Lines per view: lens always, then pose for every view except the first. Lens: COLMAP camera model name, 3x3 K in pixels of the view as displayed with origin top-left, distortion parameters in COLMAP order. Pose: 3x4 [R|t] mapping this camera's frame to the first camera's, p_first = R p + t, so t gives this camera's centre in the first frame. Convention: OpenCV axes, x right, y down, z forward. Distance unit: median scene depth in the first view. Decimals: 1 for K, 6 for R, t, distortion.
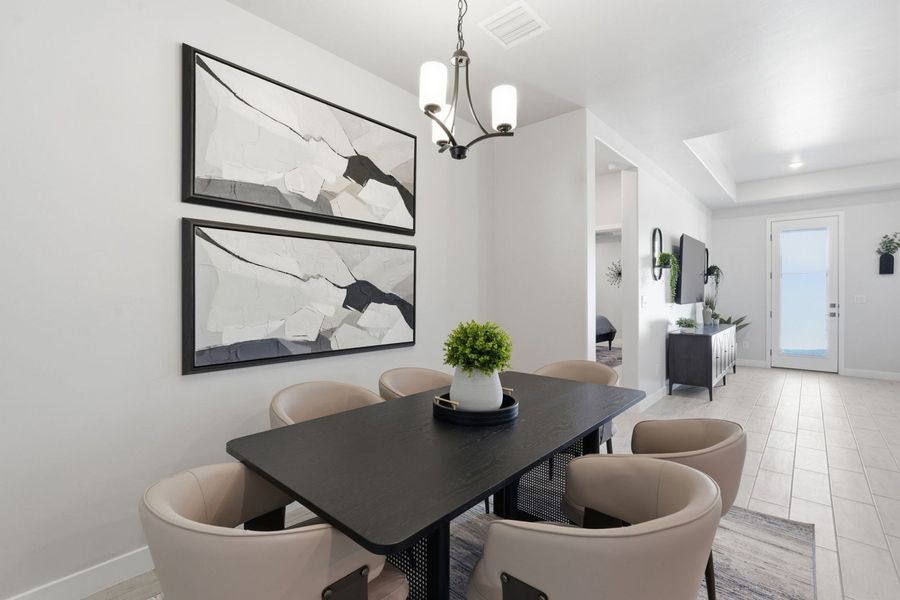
lens RADIAL K [[401.3, 0, 449.1], [0, 401.3, 297.2], [0, 0, 1]] dist [-0.003668, 0.000245]
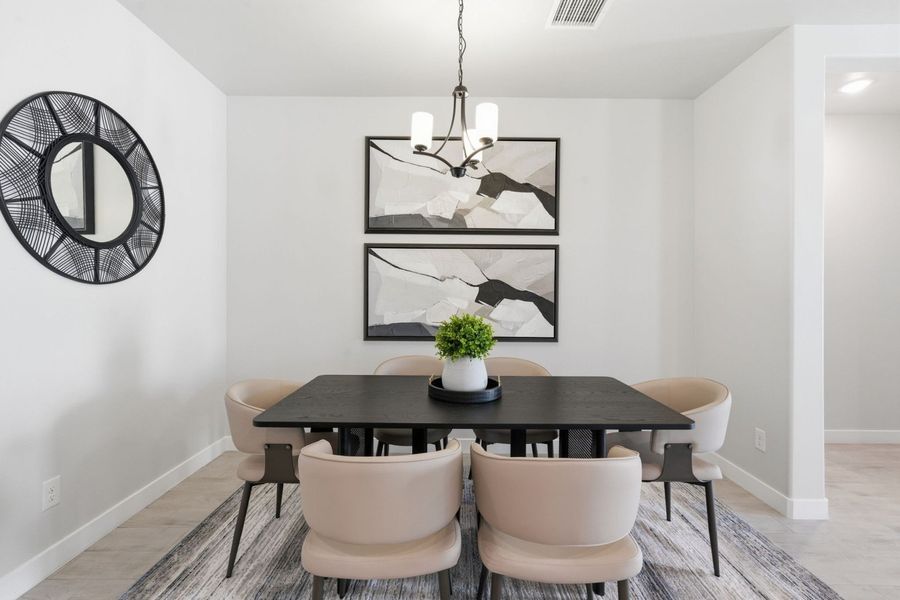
lens RADIAL K [[405.9, 0, 452.2], [0, 405.9, 296.0], [0, 0, 1]] dist [-0.013154, 0.000834]
pose [[0.671661, 0.010469, -0.740784, 0.578629], [-0.012230, 0.999921, 0.003043, 0.003755], [0.740757, 0.007016, 0.671736, 0.117234]]
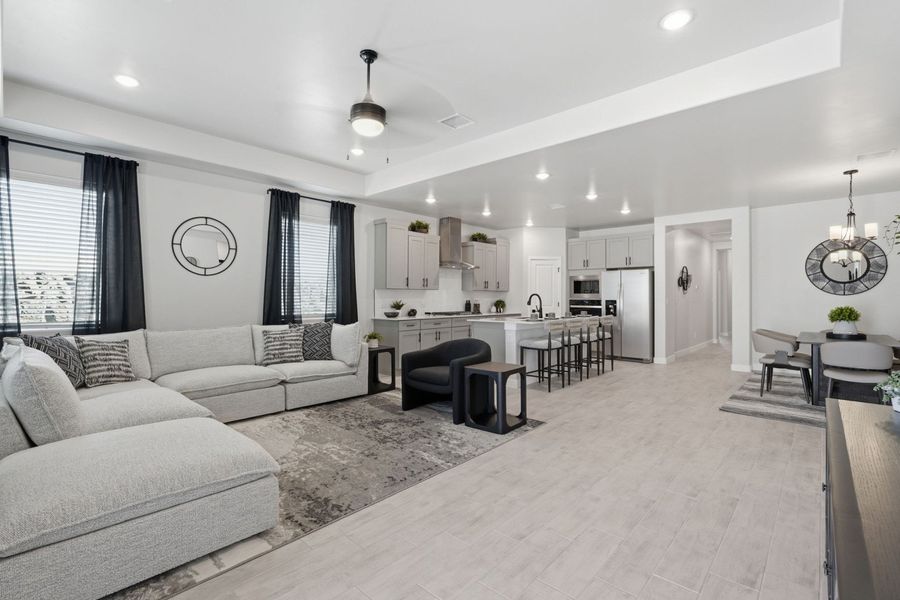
lens RADIAL K [[411.5, 0, 450.0], [0, 411.5, 300.0], [0, 0, 1]] dist [-0.004217, 0.000688]
pose [[-0.999995, -0.000220, 0.003153, 1.858114], [-0.000162, 0.999831, 0.018391, -0.023938], [-0.003157, 0.018391, -0.999826, 2.533610]]
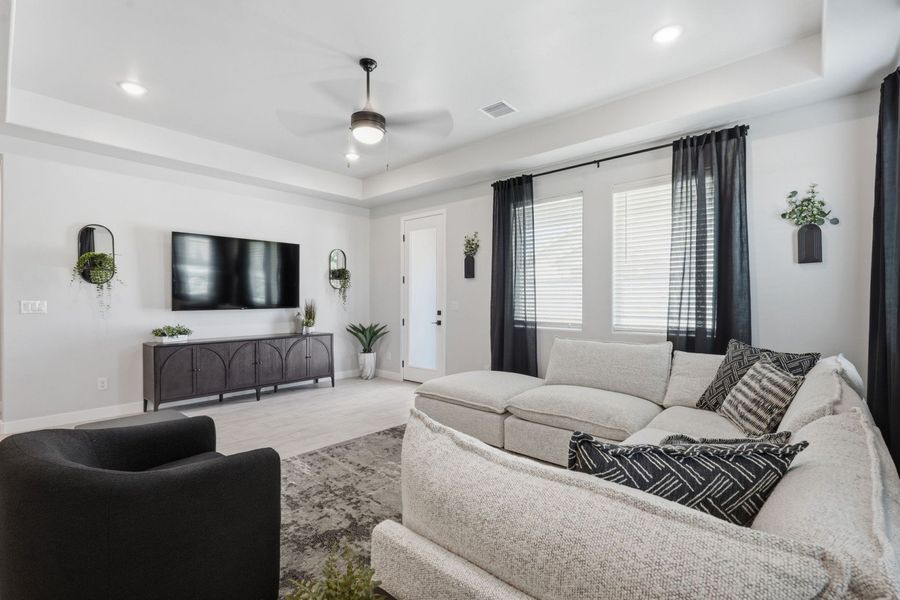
lens RADIAL K [[411.5, 0, 450.0], [0, 411.5, 300.0], [0, 0, 1]] dist [-0.004217, 0.000688]
pose [[0.999986, 0.005171, 0.001030, 2.333936], [-0.005159, 0.999926, -0.011018, 0.004922], [-0.001087, 0.011013, 0.999939, 0.159151]]
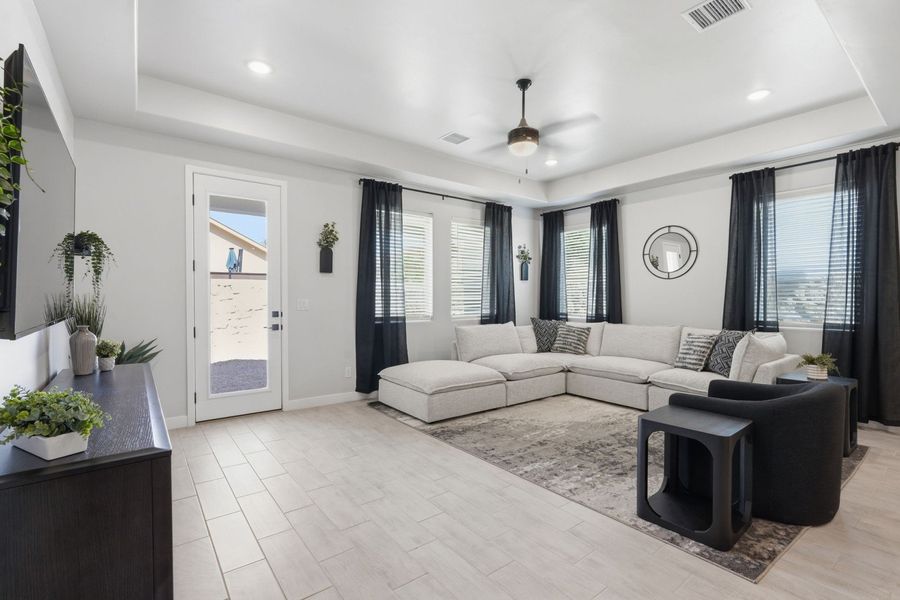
lens RADIAL K [[411.5, 0, 450.0], [0, 411.5, 300.0], [0, 0, 1]] dist [-0.004217, 0.000688]
pose [[0.178537, -0.002226, 0.983931, 0.735616], [0.007505, 0.999971, 0.000900, -0.004760], [-0.983905, 0.007224, 0.178549, 1.359610]]
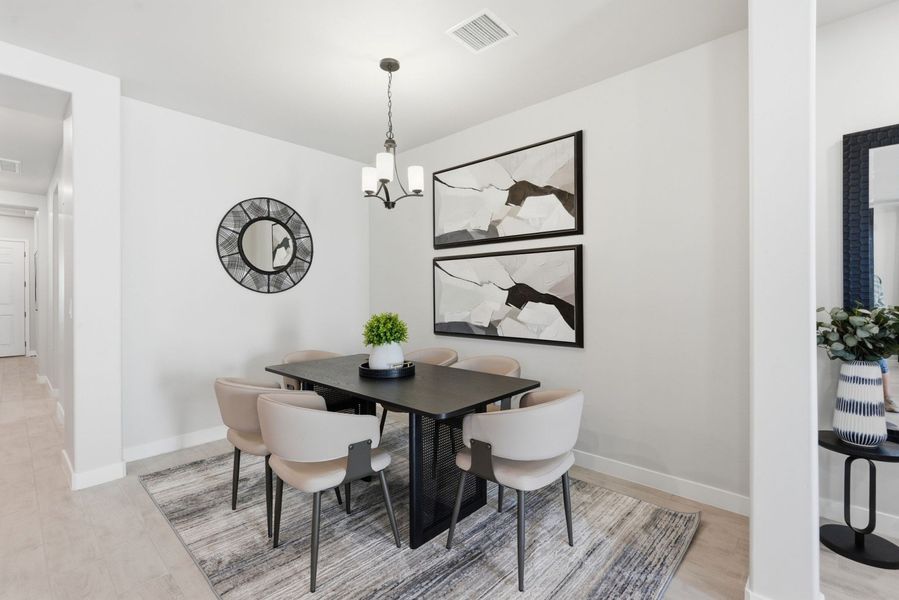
lens RADIAL K [[405.5, 0, 451.7], [0, 405.5, 296.0], [0, 0, 1]] dist [-0.013154, 0.000834]
pose [[-0.004310, 0.003376, -0.999985, 1.025585], [-0.003915, 0.999987, 0.003392, -0.006742], [0.999983, 0.003930, -0.004297, 0.799935]]
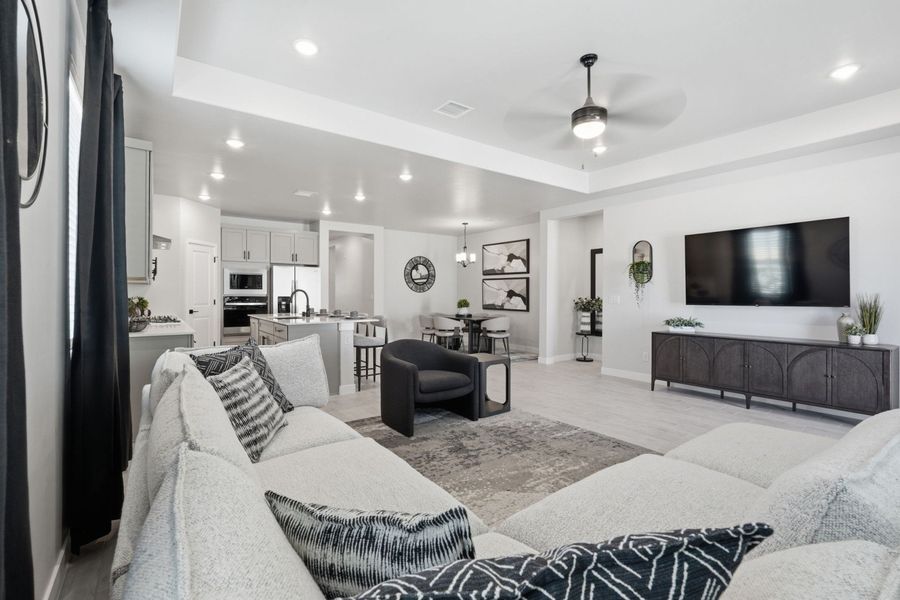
lens RADIAL K [[411.5, 0, 450.0], [0, 411.5, 300.0], [0, 0, 1]] dist [-0.004217, 0.000688]
pose [[-0.204118, 0.014458, -0.978840, 3.361856], [-0.012812, 0.999766, 0.017439, -0.008376], [0.978862, 0.016101, -0.203885, 1.215822]]
